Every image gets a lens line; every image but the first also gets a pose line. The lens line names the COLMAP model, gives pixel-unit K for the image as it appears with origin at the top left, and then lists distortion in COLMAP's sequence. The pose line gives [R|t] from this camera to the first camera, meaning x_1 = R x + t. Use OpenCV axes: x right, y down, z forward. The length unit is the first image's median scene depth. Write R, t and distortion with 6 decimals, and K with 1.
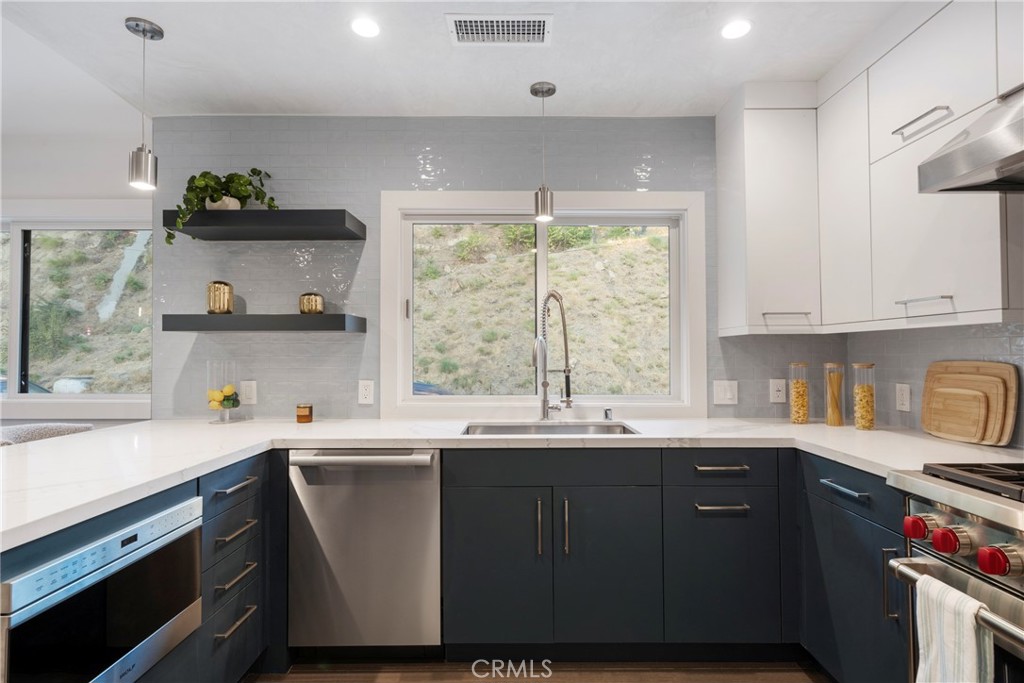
lens RADIAL K [[523.4, 0, 514.1], [0, 523.4, 343.5], [0, 0, 1]] dist [0.004433, 0.001512]
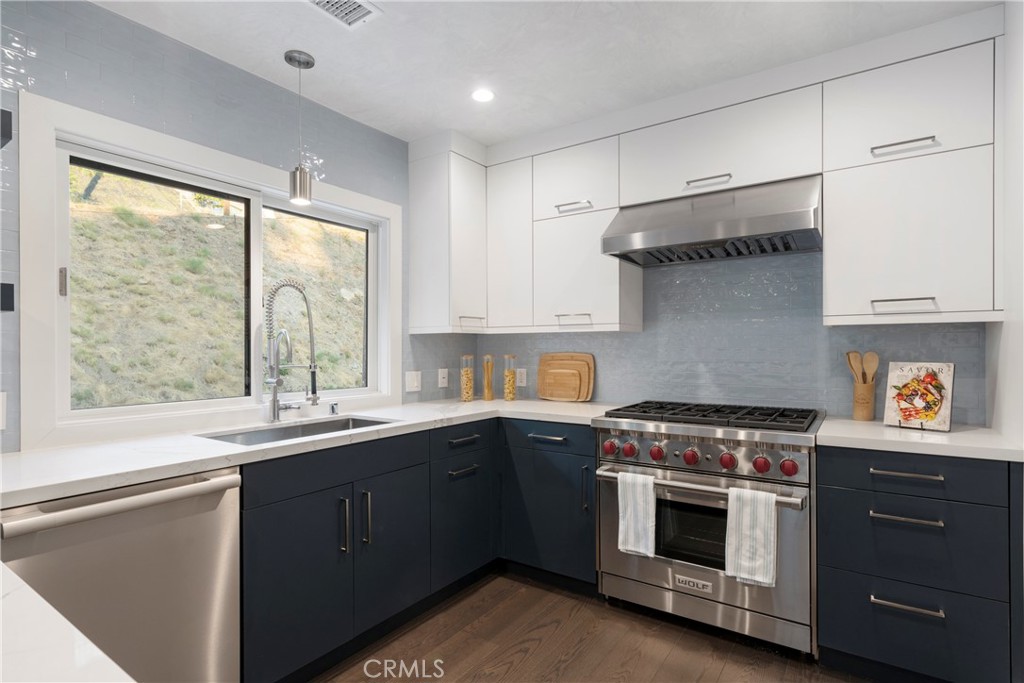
lens RADIAL K [[522.8, 0, 511.2], [0, 522.8, 350.3], [0, 0, 1]] dist [0.001888, 0.002065]
pose [[0.573208, -0.003825, 0.819401, -0.482645], [-0.013527, 0.999809, 0.014129, 0.004356], [-0.819298, -0.019183, 0.573046, 0.162978]]
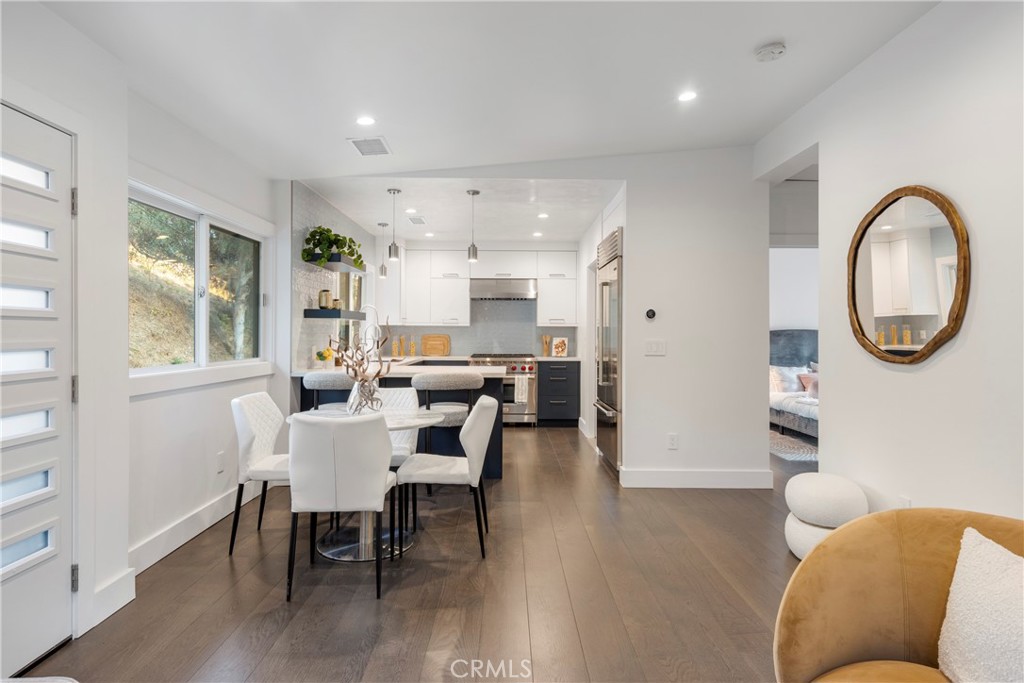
lens RADIAL K [[582.4, 0, 511.6], [0, 582.4, 335.8], [0, 0, 1]] dist [-0.000149, -0.000008]
pose [[0.006084, -0.006460, 0.999961, -2.687116], [-0.025774, 0.999646, 0.006615, 0.002008], [-0.999649, -0.025813, 0.005916, 0.362453]]
